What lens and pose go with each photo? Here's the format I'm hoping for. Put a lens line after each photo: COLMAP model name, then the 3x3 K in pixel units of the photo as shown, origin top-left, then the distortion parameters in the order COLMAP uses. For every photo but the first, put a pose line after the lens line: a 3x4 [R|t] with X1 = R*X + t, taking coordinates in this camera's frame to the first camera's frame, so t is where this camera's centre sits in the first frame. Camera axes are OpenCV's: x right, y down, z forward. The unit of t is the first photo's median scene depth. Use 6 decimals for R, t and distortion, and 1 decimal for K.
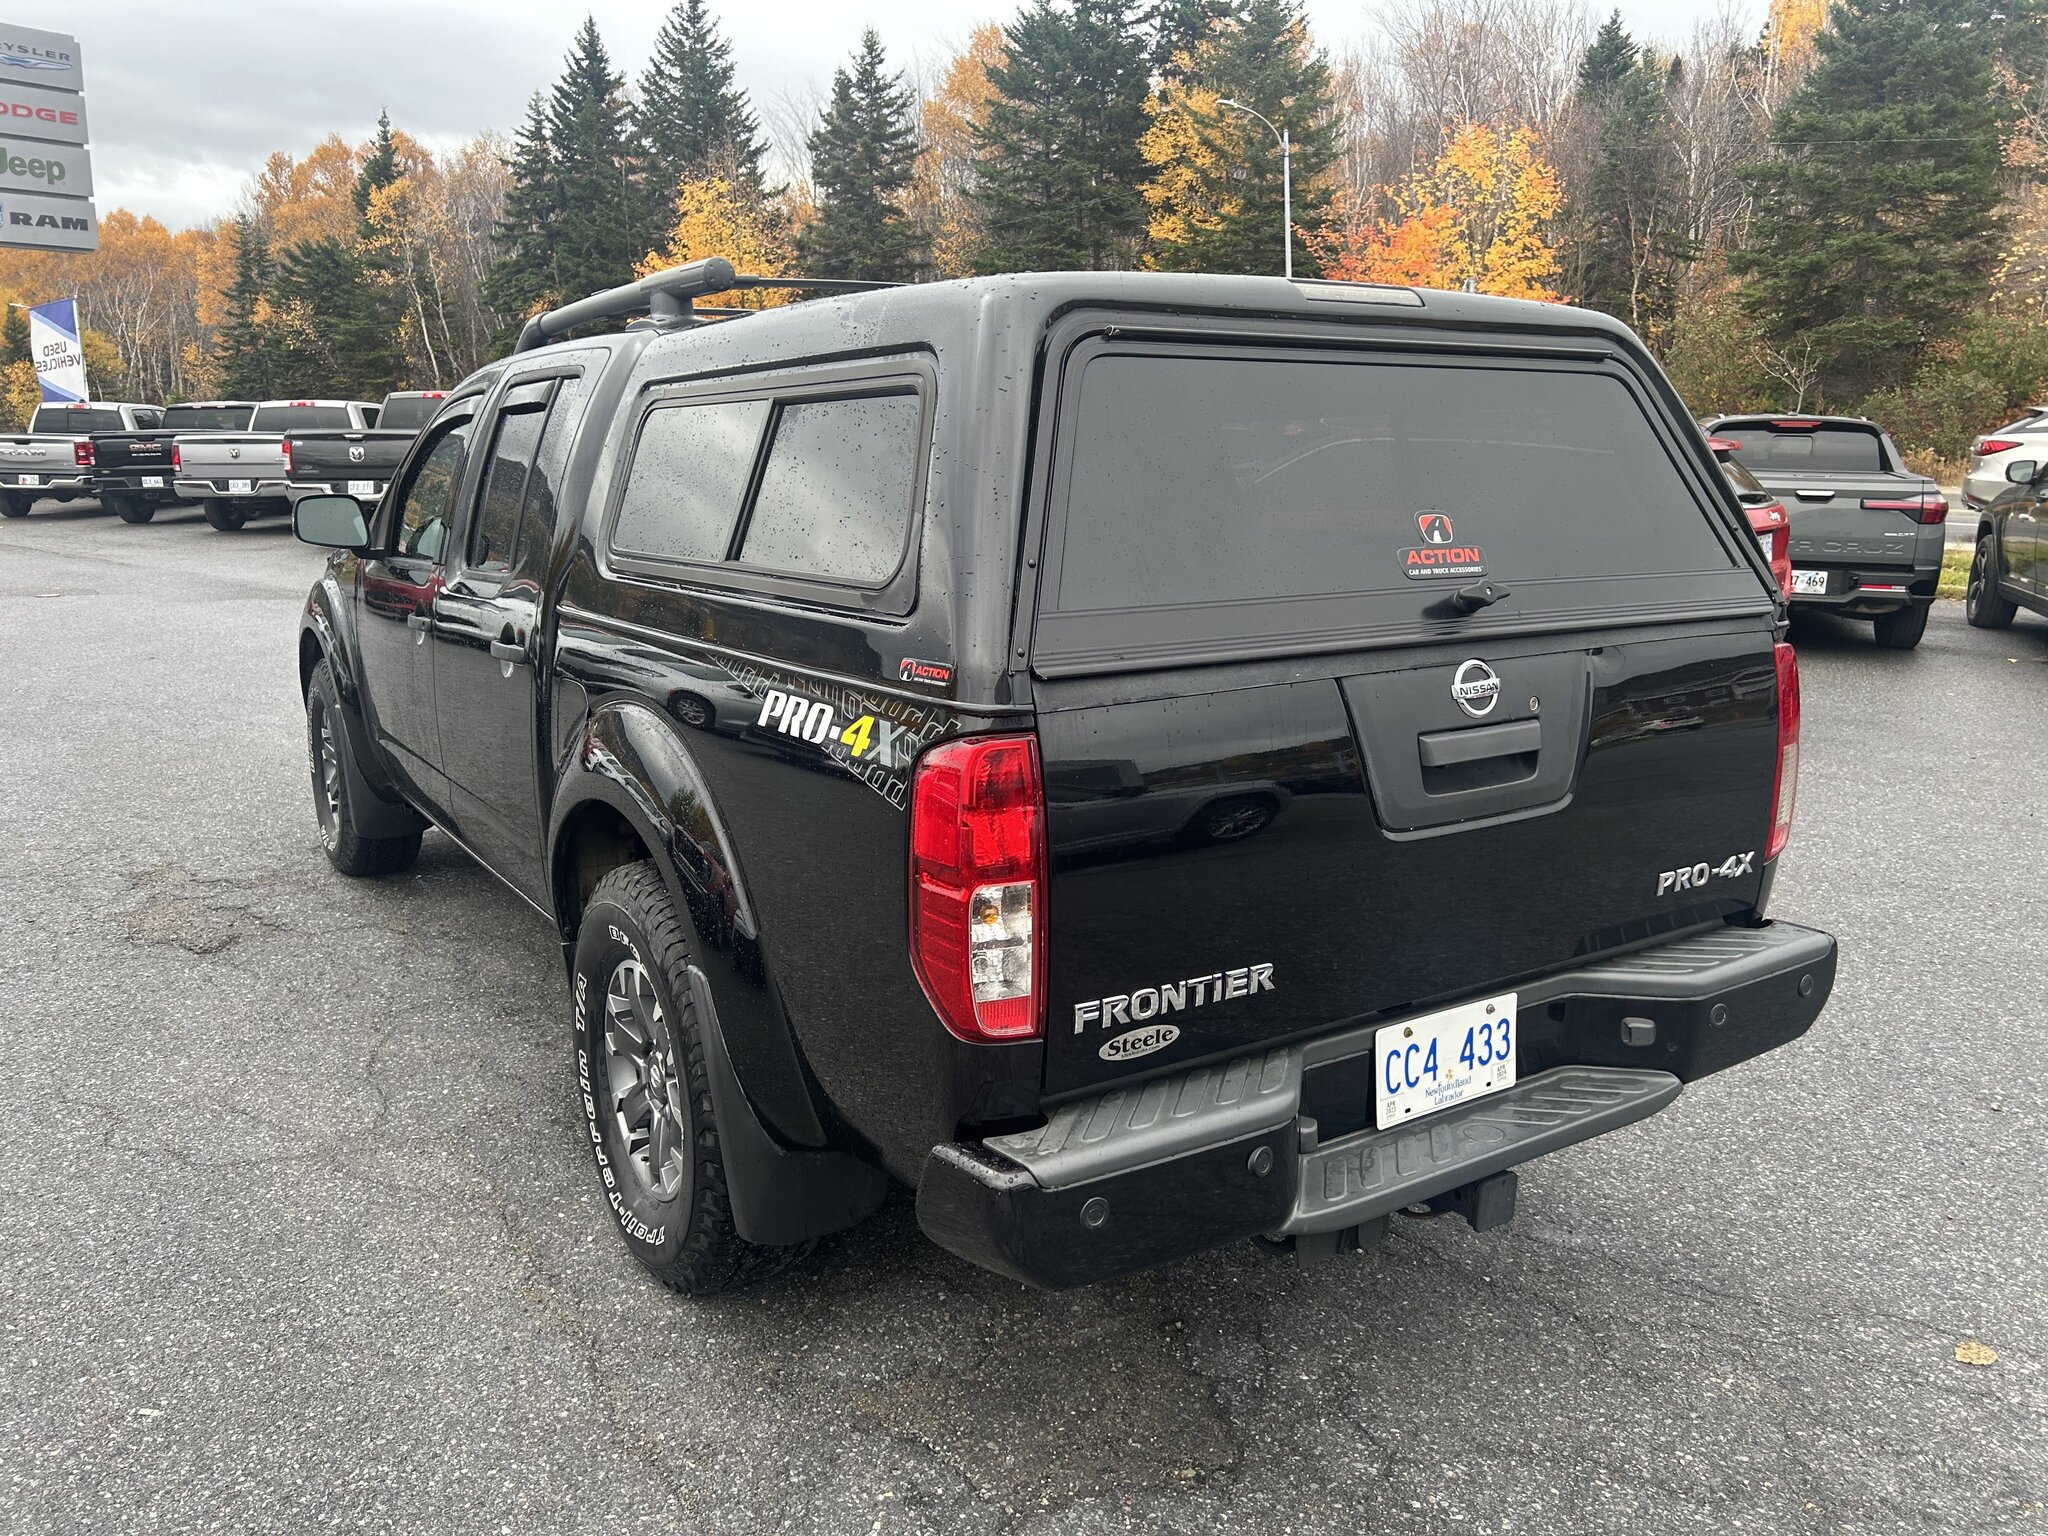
lens RADIAL K [[1574.0, 0, 1024.0], [0, 1574.0, 768.0], [0, 0, 1]] dist [0.001392, 0.004410]
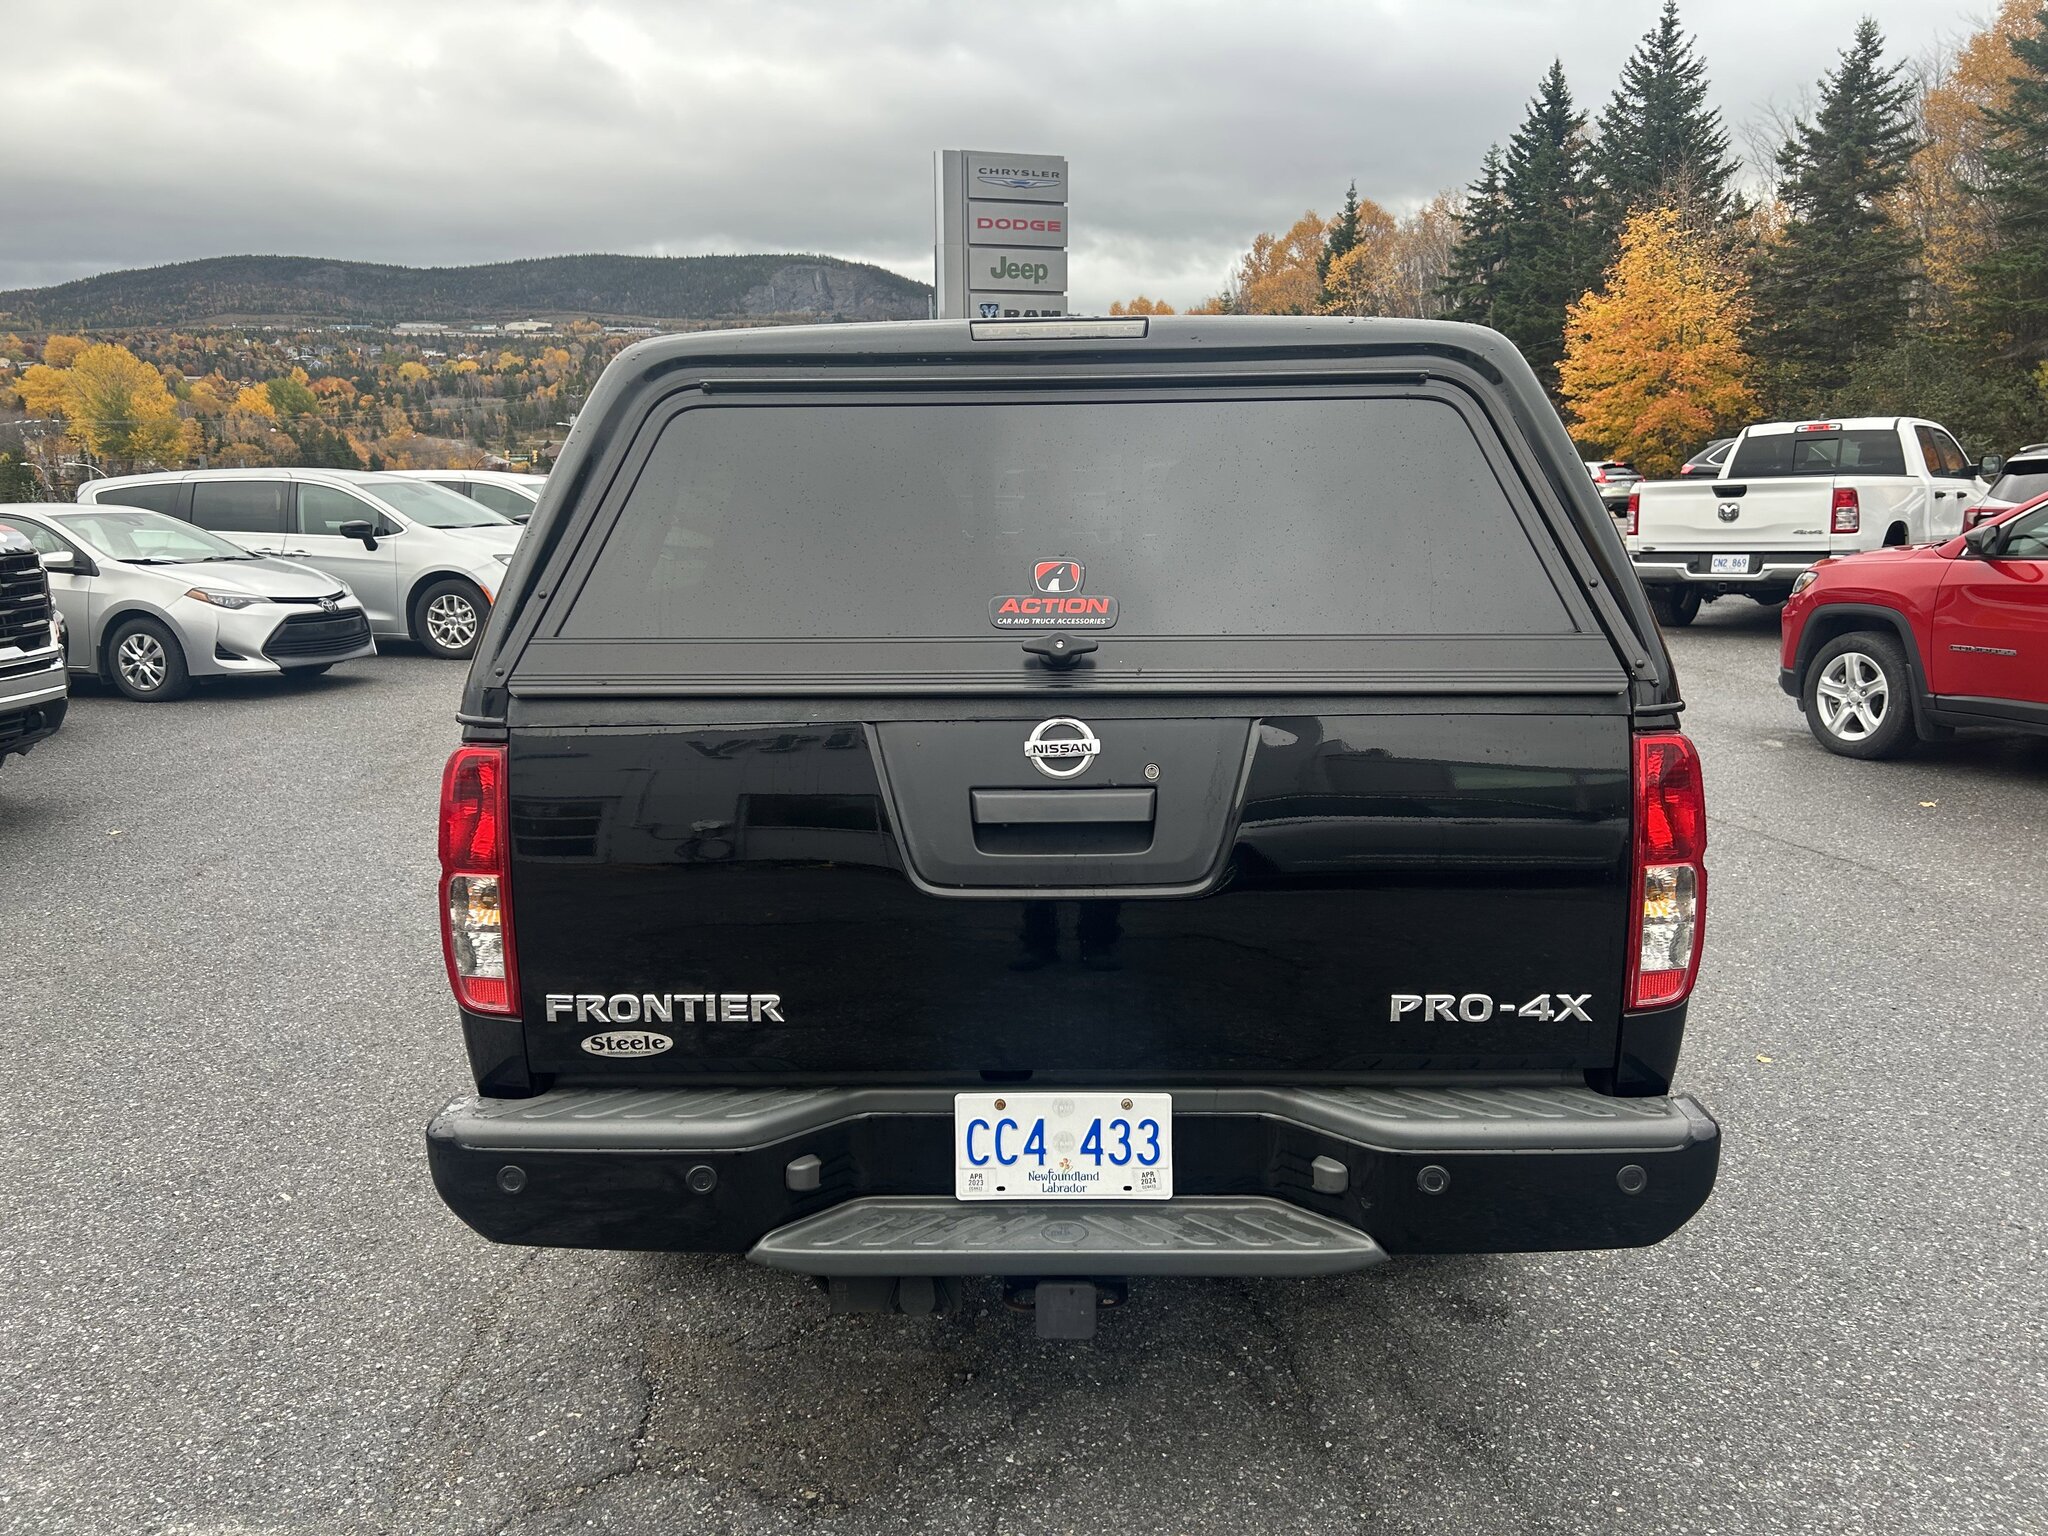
lens RADIAL K [[1527.3, 0, 1024.0], [0, 1527.3, 768.0], [0, 0, 1]] dist [0.101190, -0.095250]
pose [[0.826203, 0.087419, -0.556549, 0.072903], [-0.100892, 0.994876, 0.006494, -0.003990], [0.554265, 0.050786, 0.830789, 0.022327]]
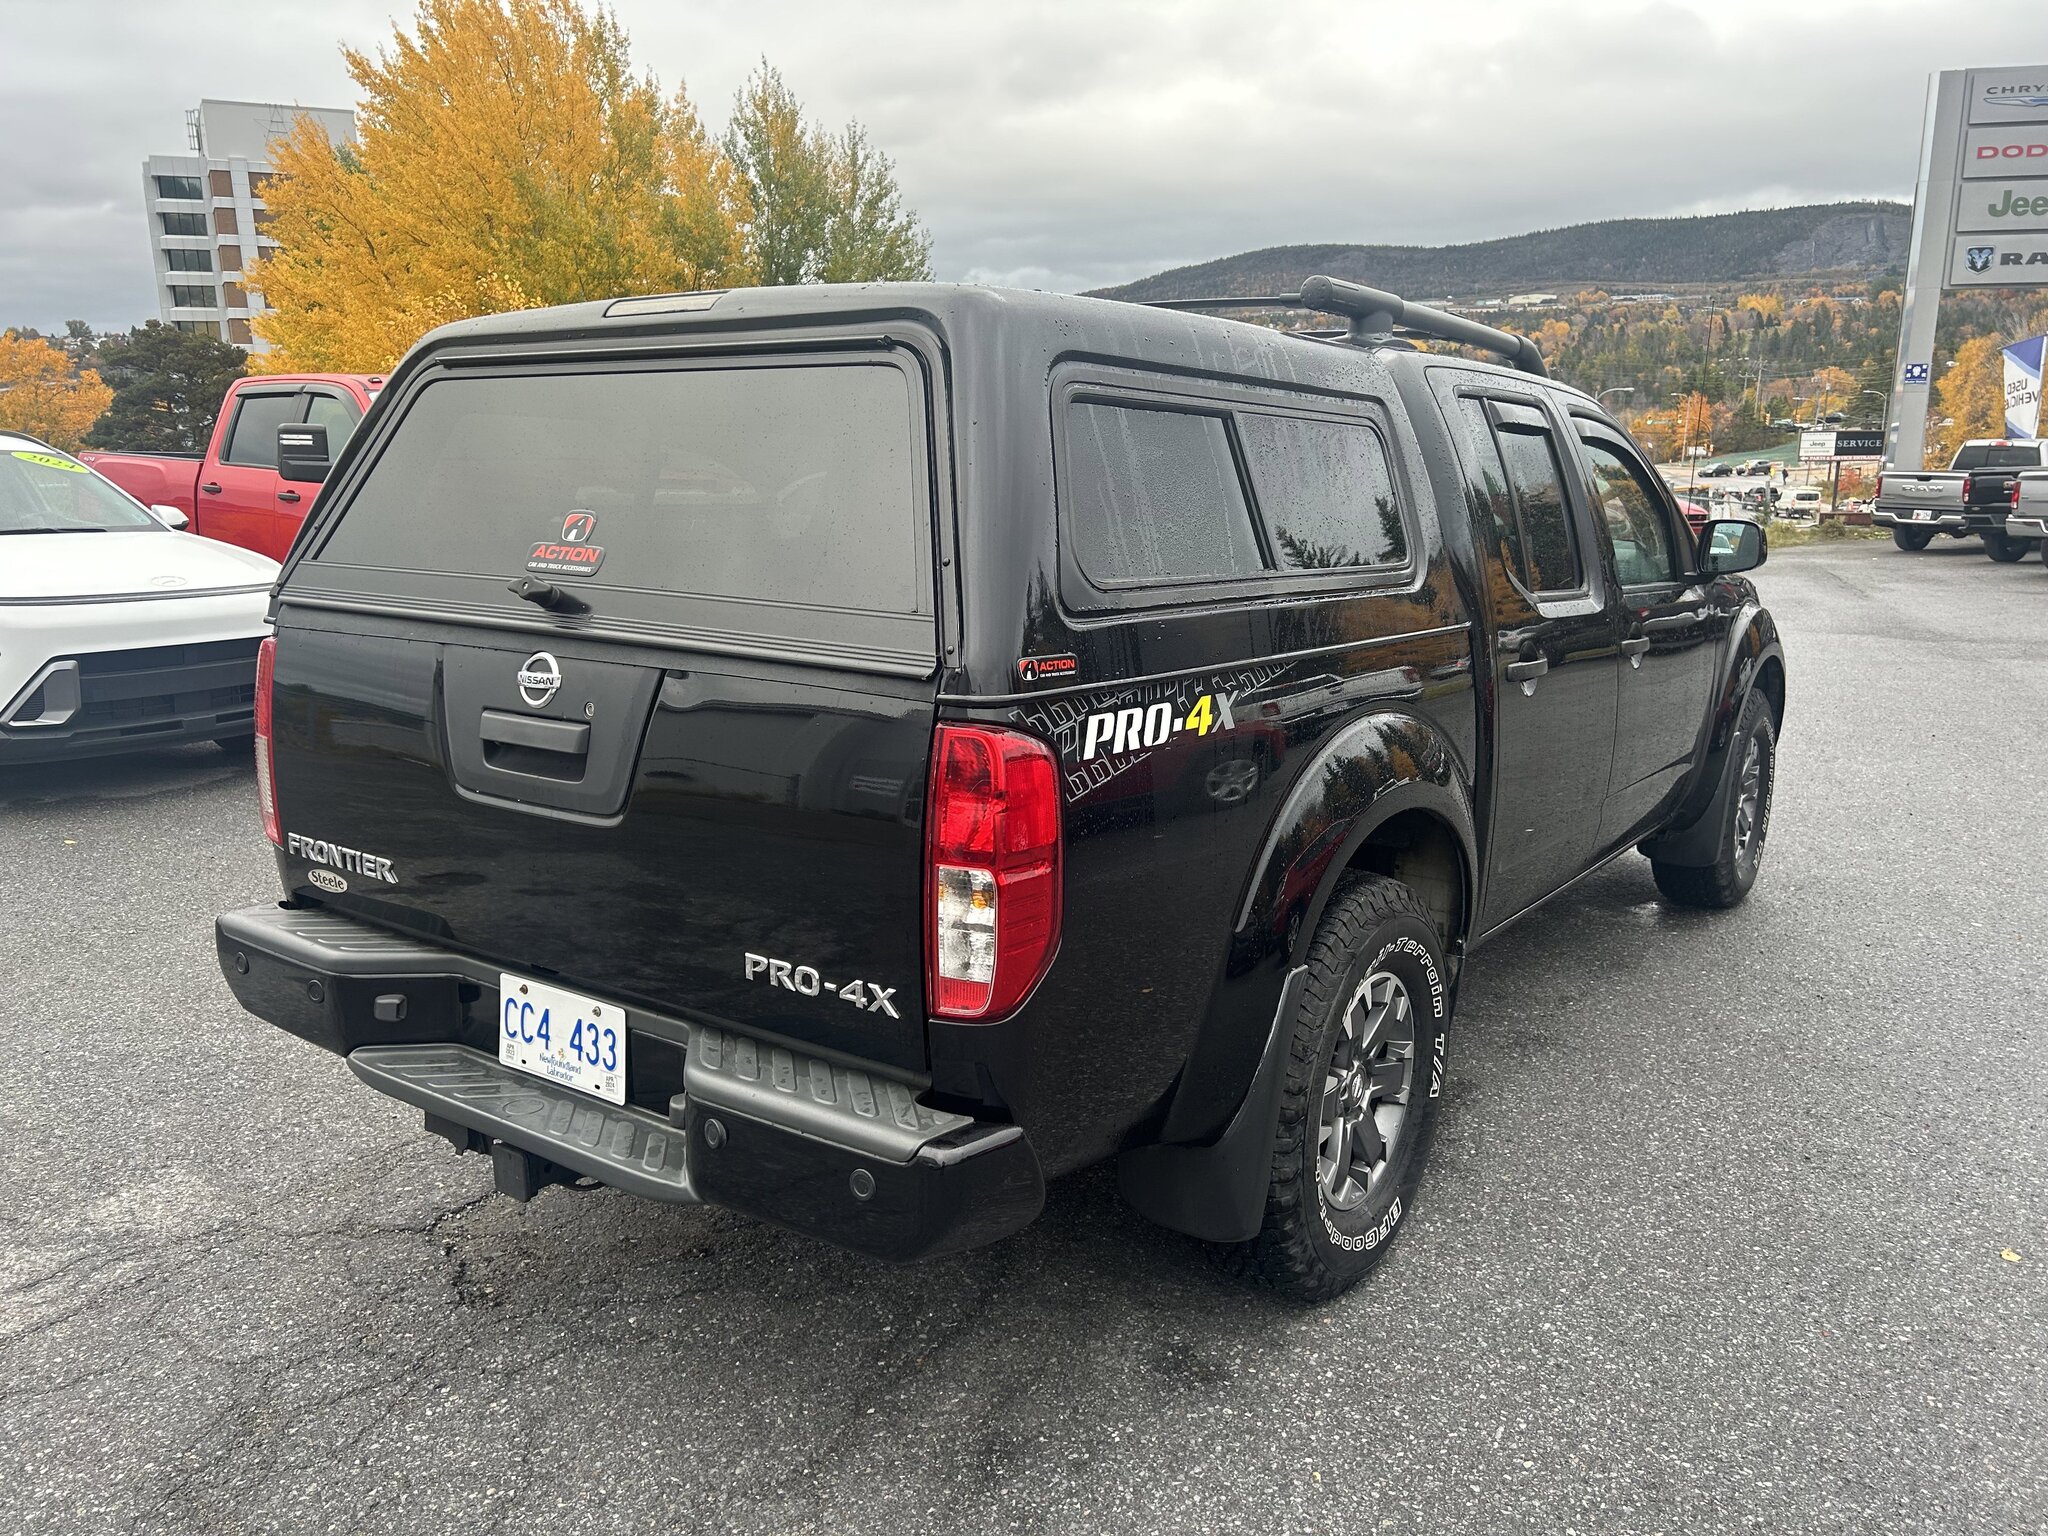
lens RADIAL K [[1578.6, 0, 1024.0], [0, 1578.6, 768.0], [0, 0, 1]] dist [0.009639, -0.002004]
pose [[0.367972, 0.175034, -0.913214, 0.129516], [-0.198347, 0.974294, 0.106818, -0.015942], [0.908436, 0.141828, 0.393230, 0.083670]]
